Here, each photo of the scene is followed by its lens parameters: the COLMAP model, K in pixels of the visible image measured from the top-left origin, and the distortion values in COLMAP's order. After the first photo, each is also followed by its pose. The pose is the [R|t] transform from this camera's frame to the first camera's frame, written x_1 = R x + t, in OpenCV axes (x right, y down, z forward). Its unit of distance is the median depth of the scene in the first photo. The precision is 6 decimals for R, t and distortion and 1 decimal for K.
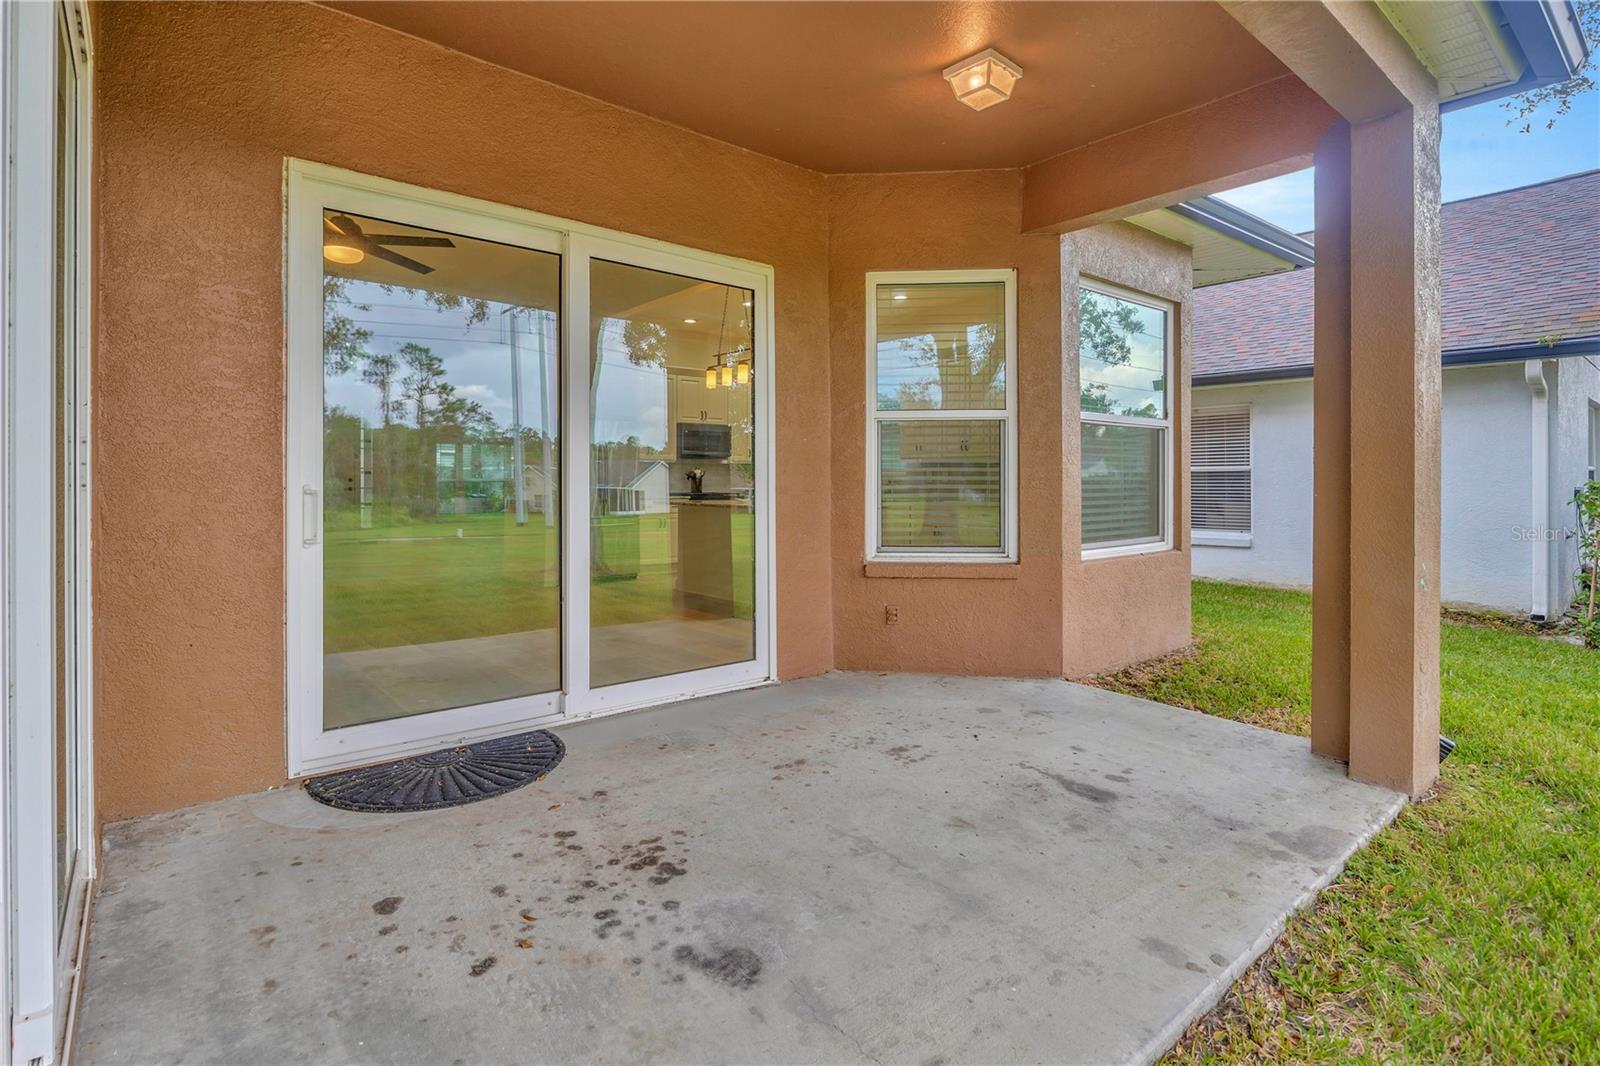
lens RADIAL K [[779.3, 0, 798.5], [0, 779.3, 533.1], [0, 0, 1]] dist [-0.011738, -0.000270]
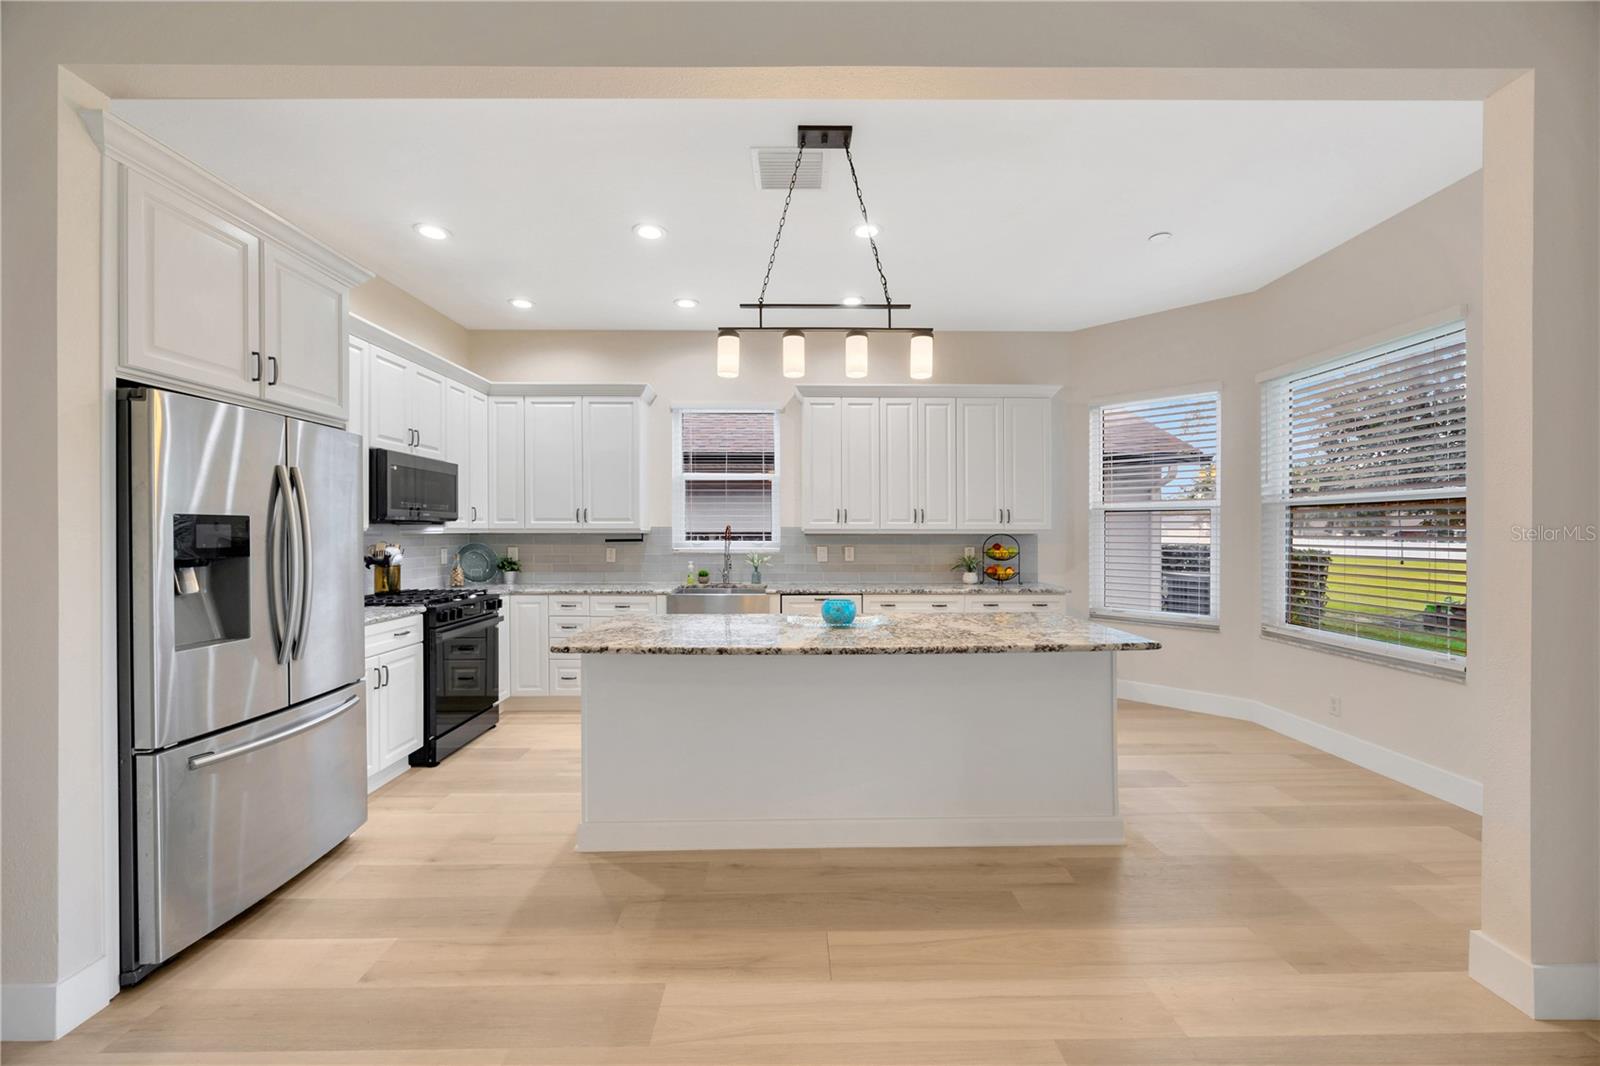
lens RADIAL K [[615.3, 0, 798.6], [0, 615.3, 533.4], [0, 0, 1]] dist [-0.000637, -0.000026]
pose [[0.631020, -0.002062, 0.775764, -0.755595], [0.052780, 0.997793, -0.040280, -0.170547], [-0.773969, 0.066362, 0.629736, 1.560722]]
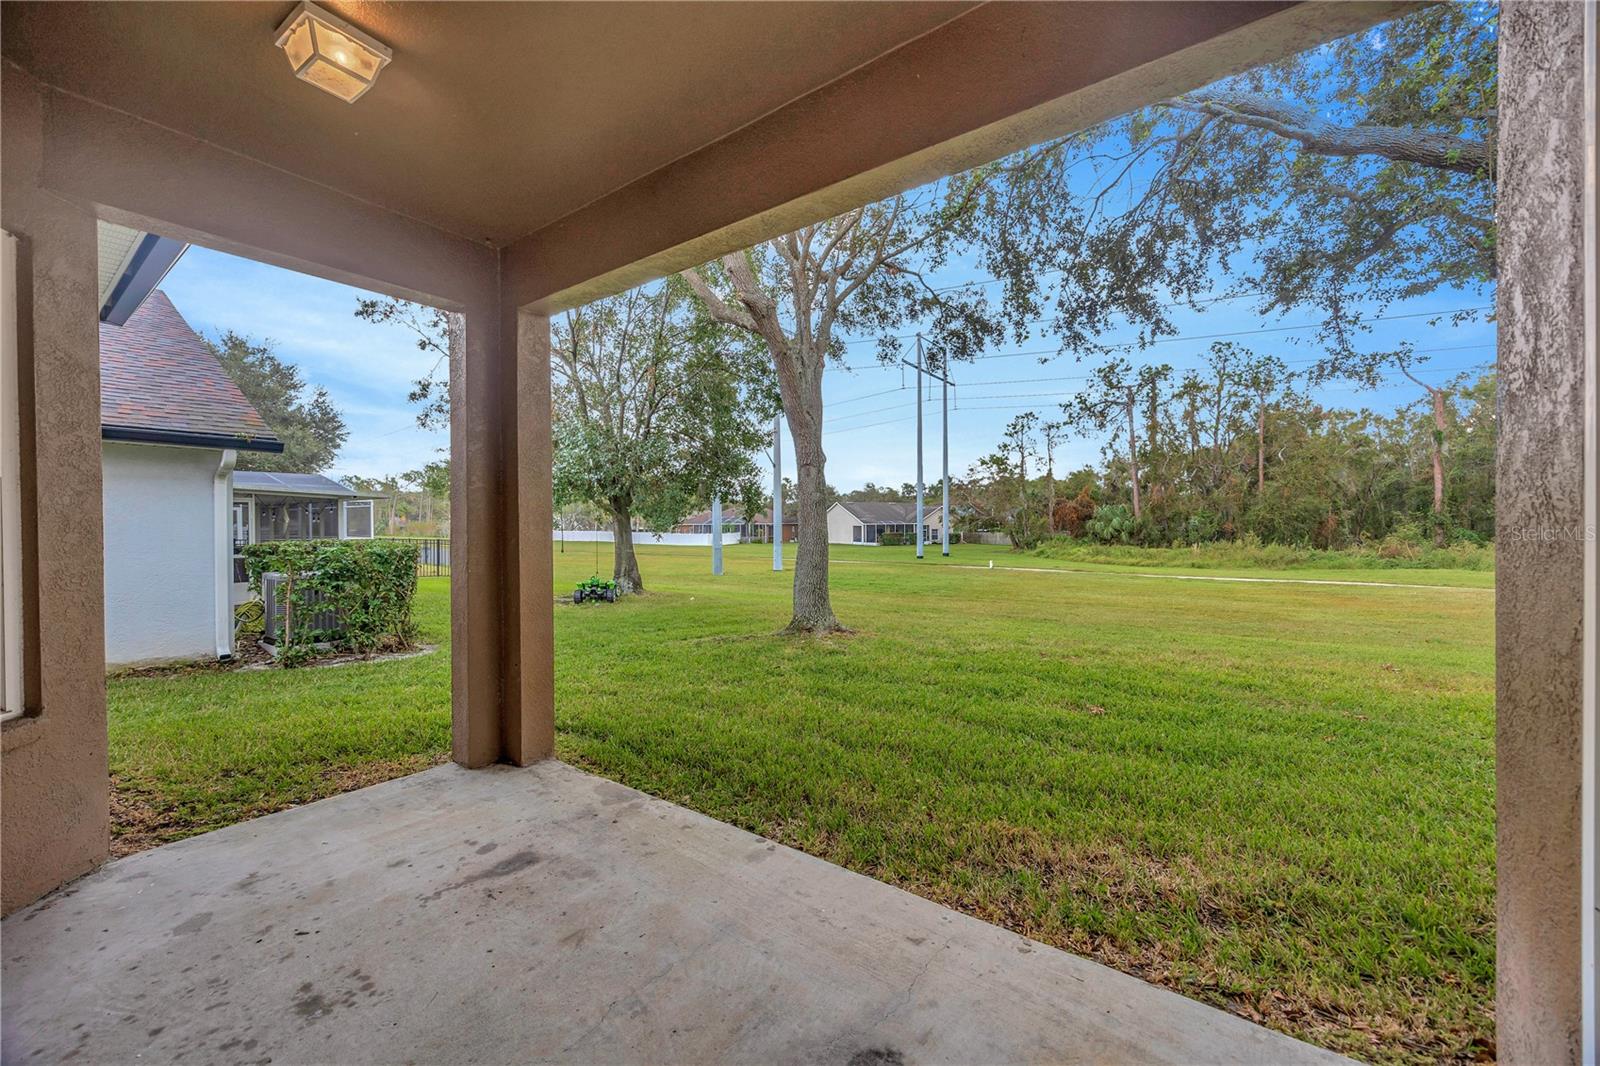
lens RADIAL K [[617.0, 0, 801.6], [0, 617.0, 537.4], [0, 0, 1]] dist [-0.001352, -0.000116]
pose [[-0.260368, -0.017042, 0.965359, -0.458400], [0.074894, 0.996475, 0.037791, -0.097231], [-0.962600, 0.082139, -0.258174, 0.694635]]
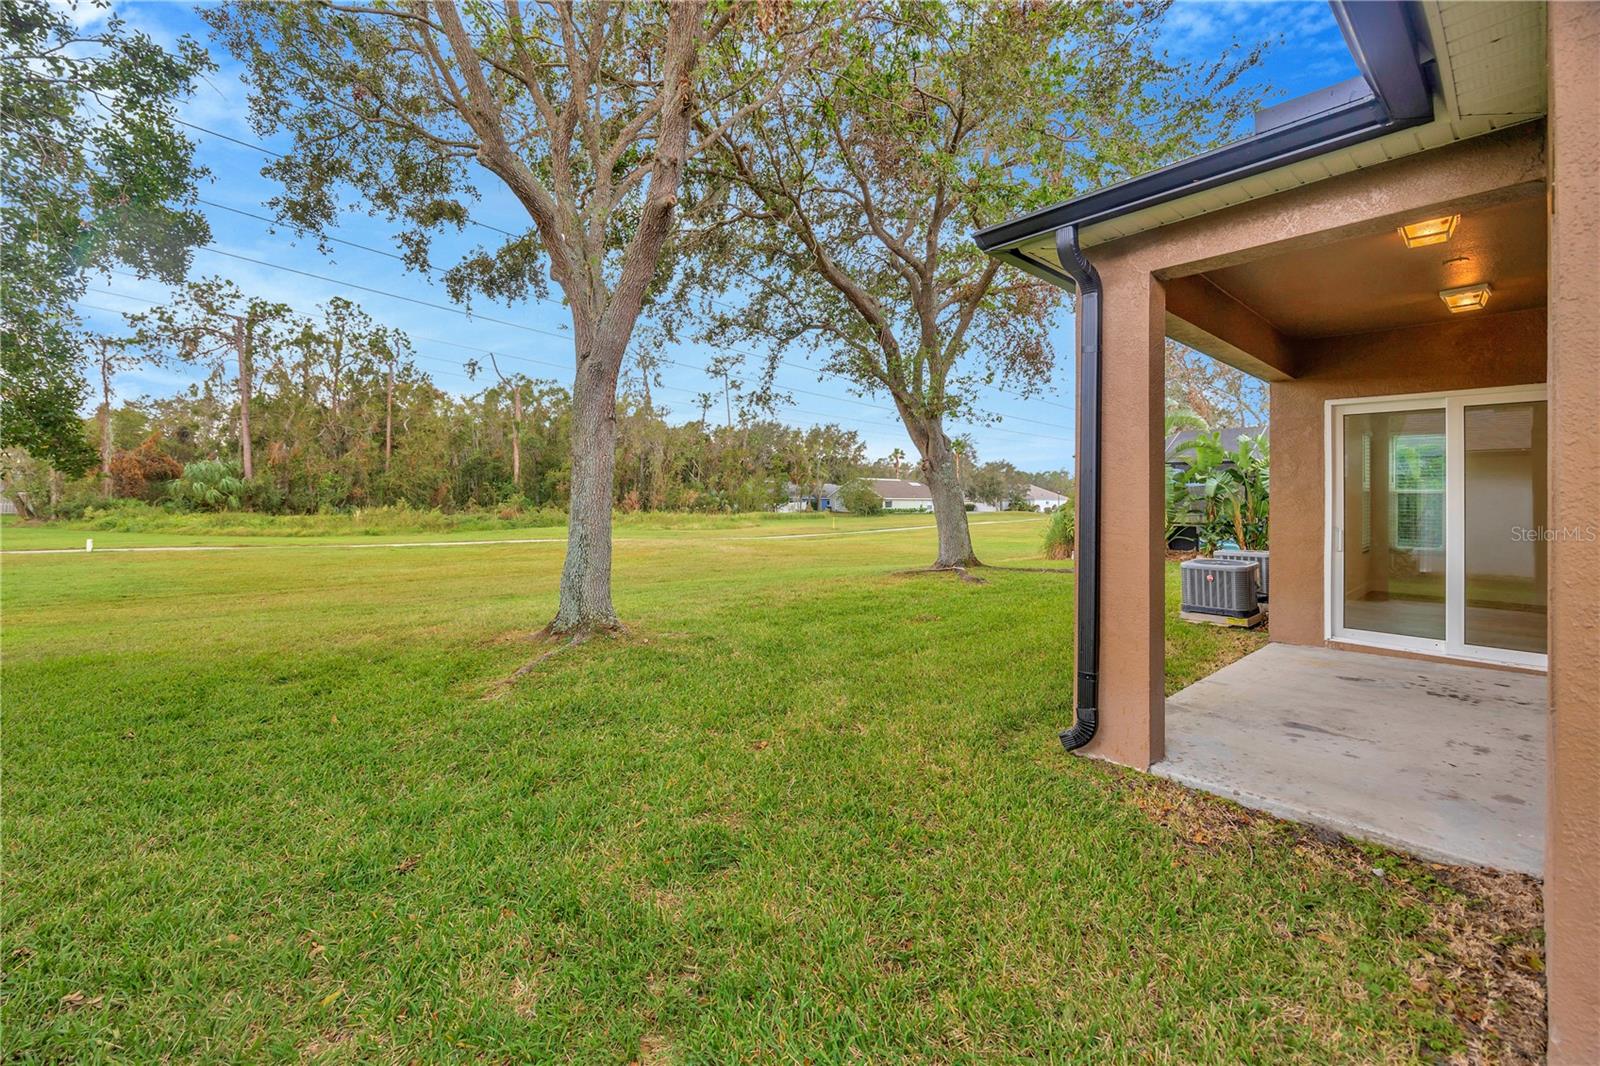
lens RADIAL K [[634.0, 0, 802.5], [0, 634.0, 479.1], [0, 0, 1]] dist [-0.000985, -0.000046]
pose [[-0.999149, -0.021150, -0.035424, 1.267863], [-0.022669, 0.998816, 0.043050, -0.184039], [0.034471, 0.043816, -0.998445, 1.945897]]
